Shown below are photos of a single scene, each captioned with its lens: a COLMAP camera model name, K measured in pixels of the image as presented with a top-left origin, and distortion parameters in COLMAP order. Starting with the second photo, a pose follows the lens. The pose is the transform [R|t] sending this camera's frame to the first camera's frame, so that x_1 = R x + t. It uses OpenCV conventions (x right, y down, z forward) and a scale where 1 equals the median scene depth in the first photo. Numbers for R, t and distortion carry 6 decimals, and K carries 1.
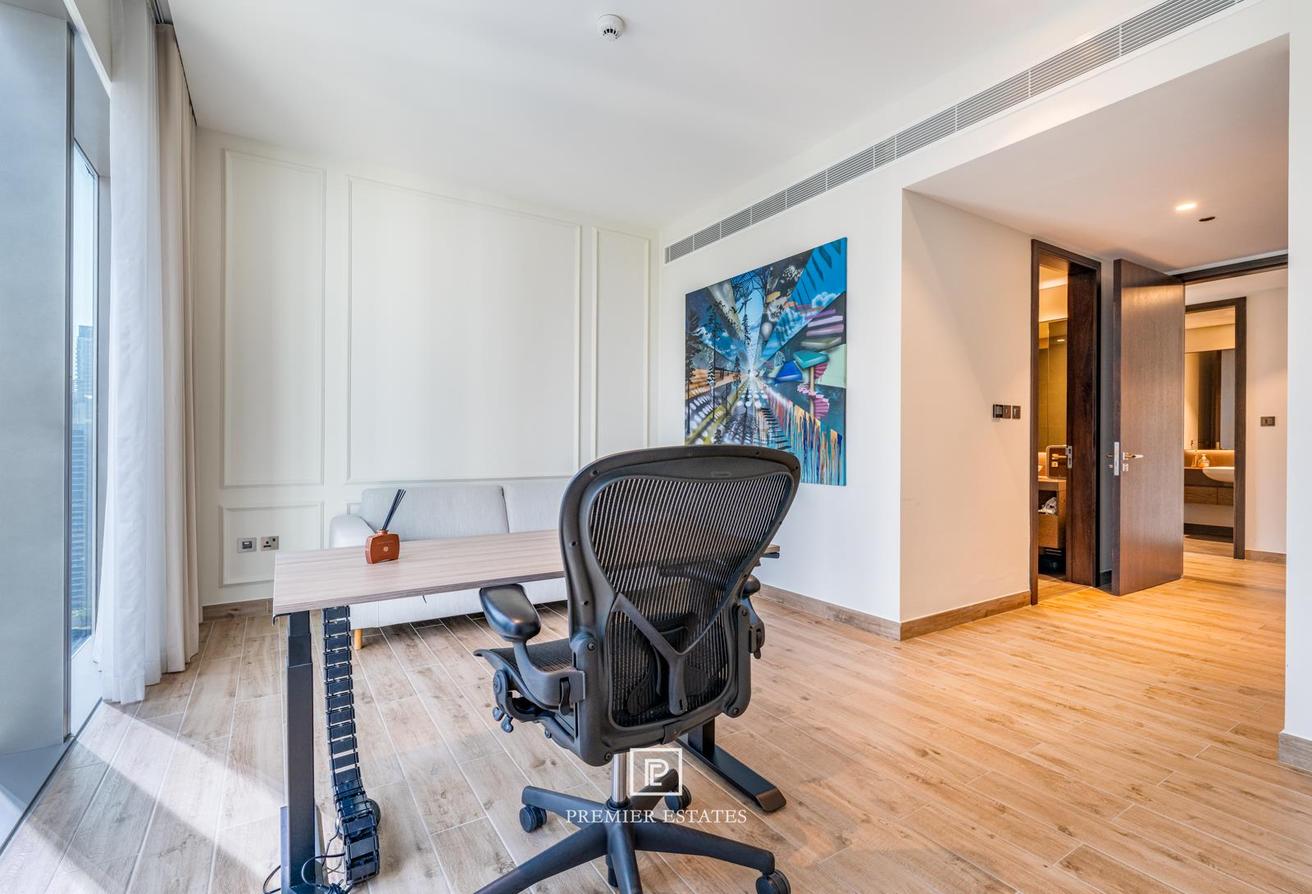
lens RADIAL K [[608.1, 0, 655.6], [0, 608.1, 448.5], [0, 0, 1]] dist [0.003678, -0.002316]
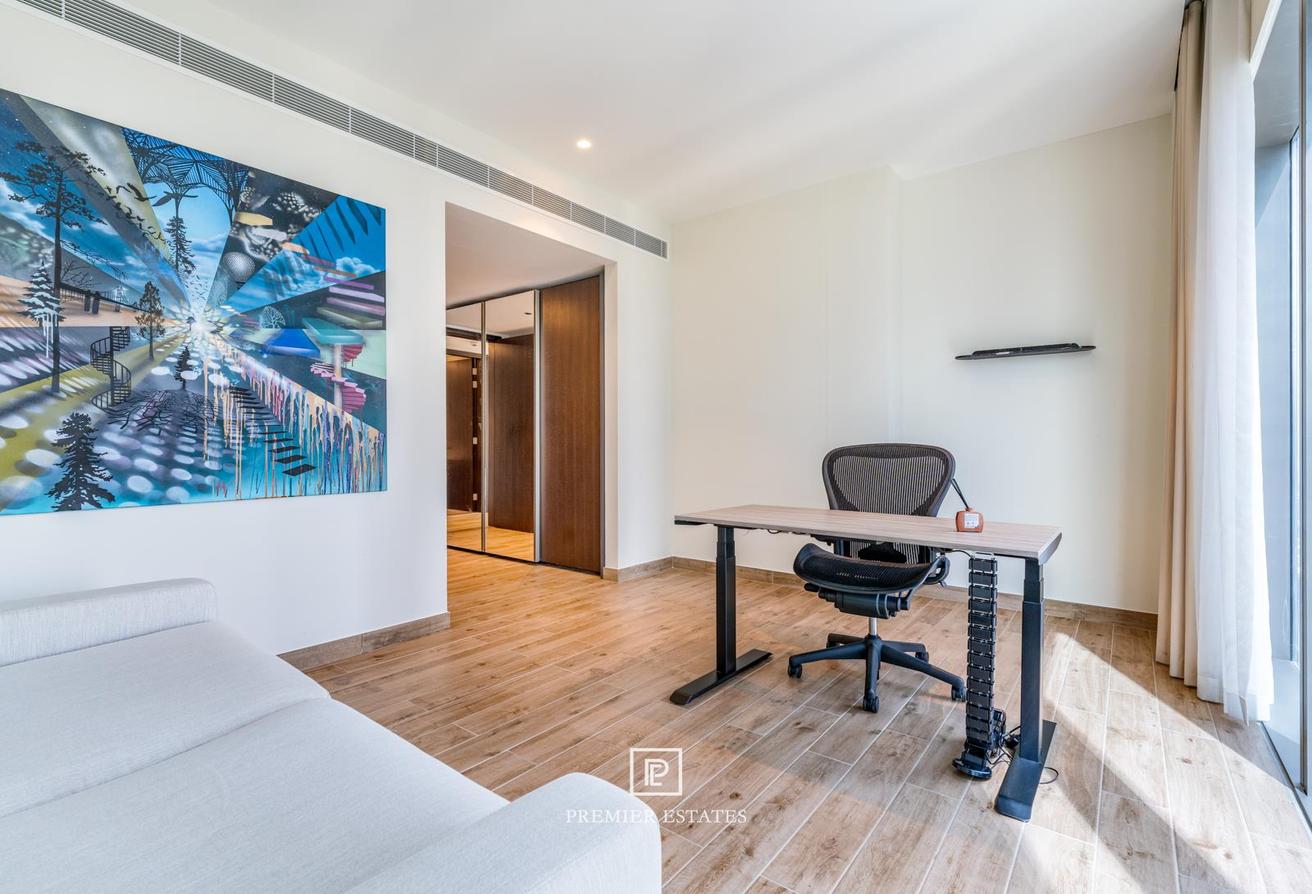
lens RADIAL K [[608.1, 0, 652.0], [0, 608.1, 449.9], [0, 0, 1]] dist [0.003678, -0.002316]
pose [[-0.336266, -0.013868, 0.941665, -0.588486], [0.007587, 0.999819, 0.017433, -0.009440], [-0.941737, 0.013006, -0.336100, 0.841612]]
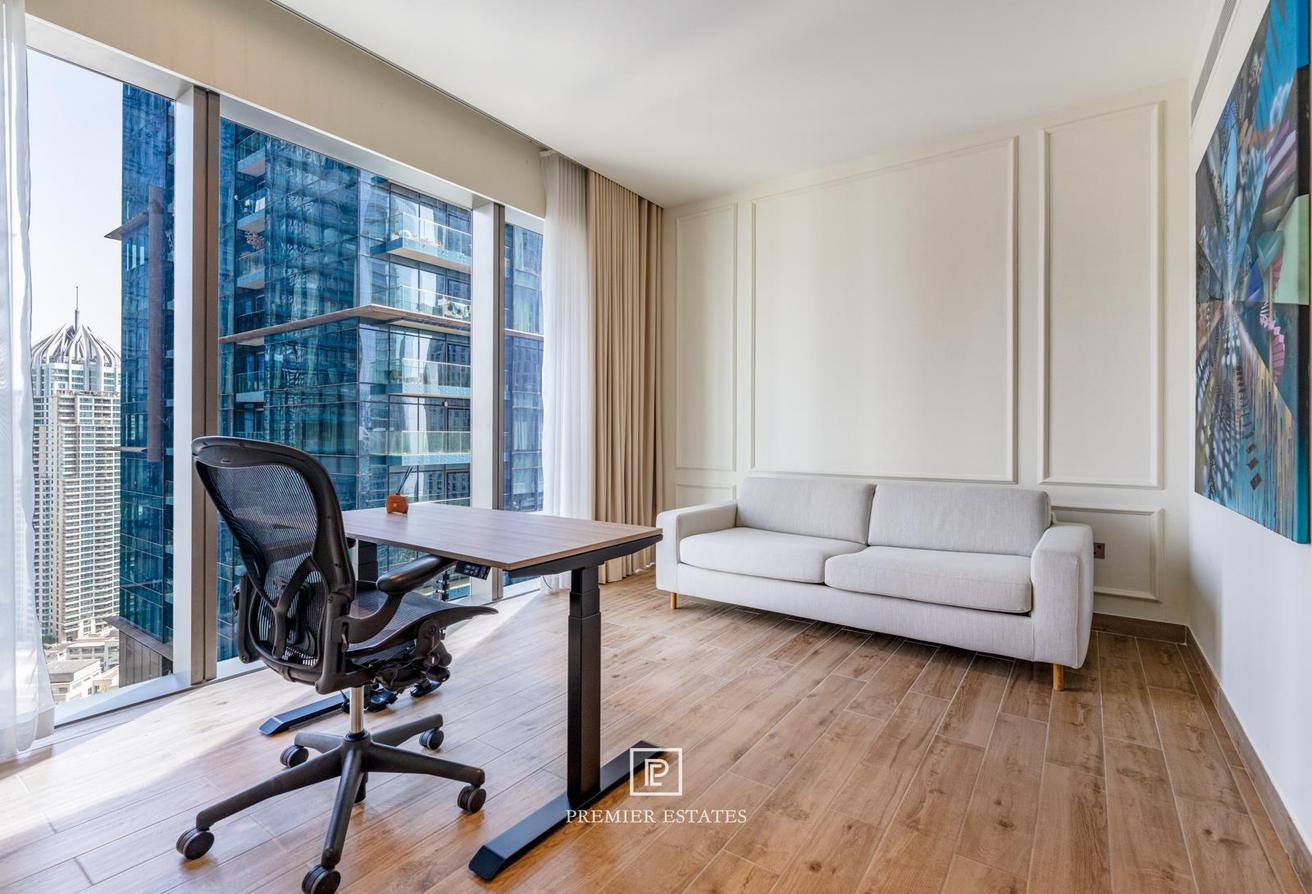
lens RADIAL K [[608.1, 0, 648.1], [0, 608.1, 432.9], [0, 0, 1]] dist [0.003678, -0.002316]
pose [[0.377726, -0.002306, -0.925914, 0.471340], [-0.014912, 0.999852, -0.008573, -0.002081], [0.925797, 0.017046, 0.377636, 0.398478]]
